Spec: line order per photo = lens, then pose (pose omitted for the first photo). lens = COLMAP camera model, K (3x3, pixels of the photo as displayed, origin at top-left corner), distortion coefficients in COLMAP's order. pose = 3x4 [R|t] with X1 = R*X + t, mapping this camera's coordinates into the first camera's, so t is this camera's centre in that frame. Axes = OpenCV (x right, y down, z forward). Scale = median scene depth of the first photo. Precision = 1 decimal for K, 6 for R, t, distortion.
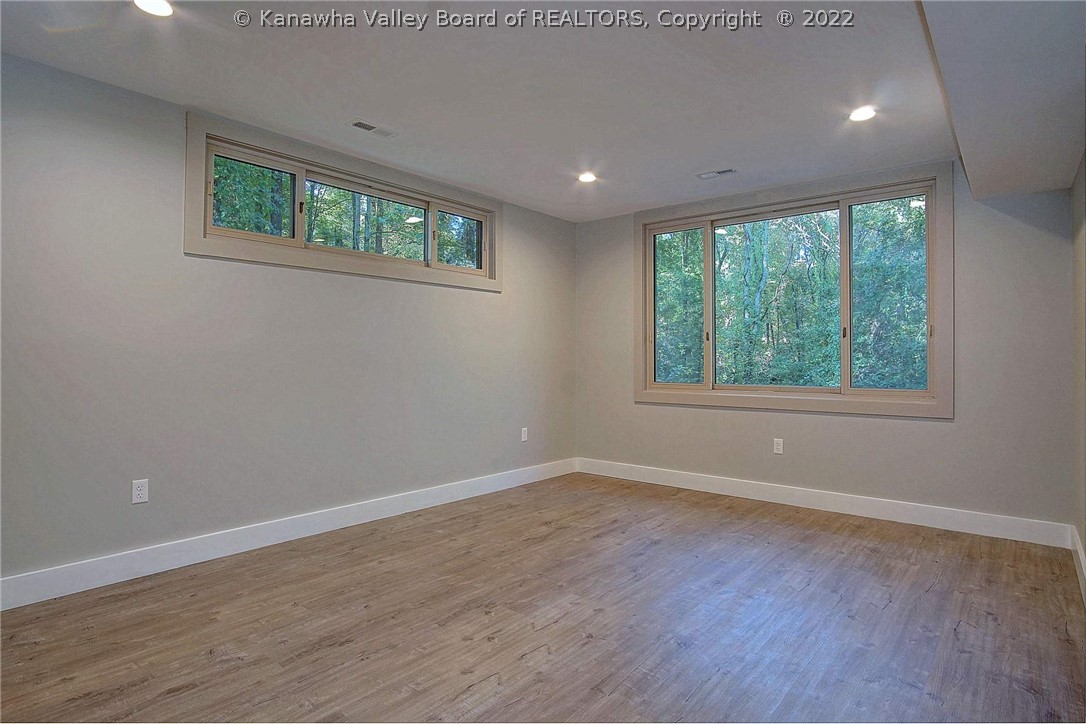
lens RADIAL K [[583.5, 0, 538.7], [0, 583.5, 354.3], [0, 0, 1]] dist [-0.017280, -0.001122]
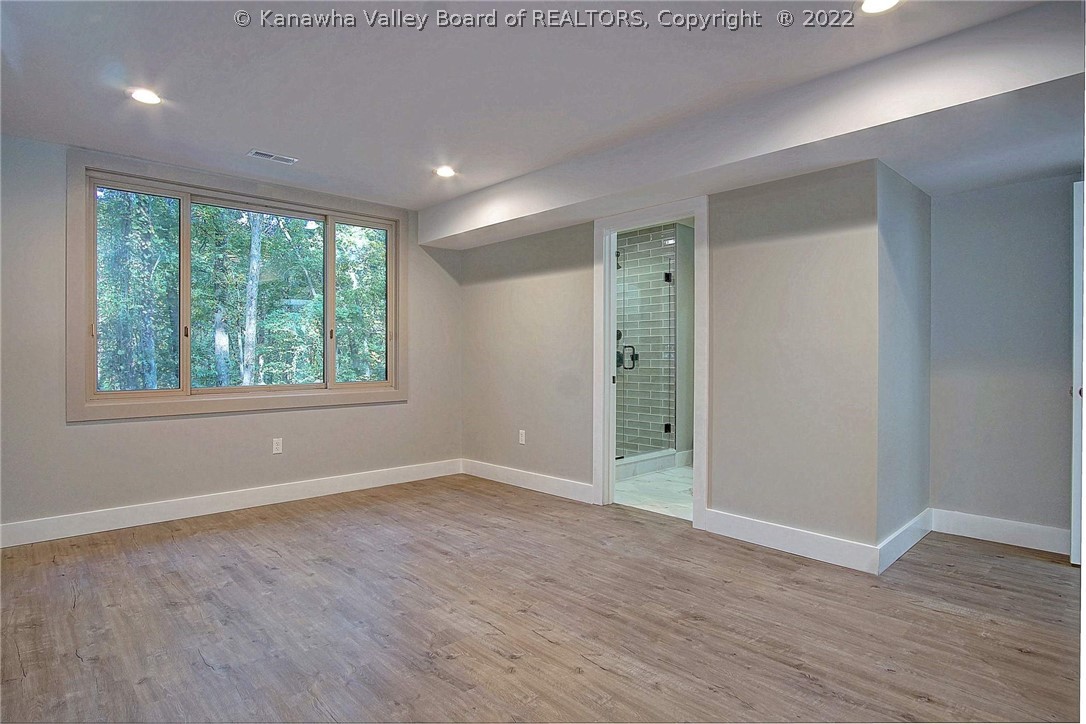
lens RADIAL K [[583.5, 0, 538.9], [0, 583.5, 364.2], [0, 0, 1]] dist [-0.017280, -0.001122]
pose [[0.106315, -0.012854, 0.994249, -0.706647], [-0.006830, 0.999883, 0.013657, 0.002324], [-0.994309, -0.008242, 0.106215, 0.607580]]
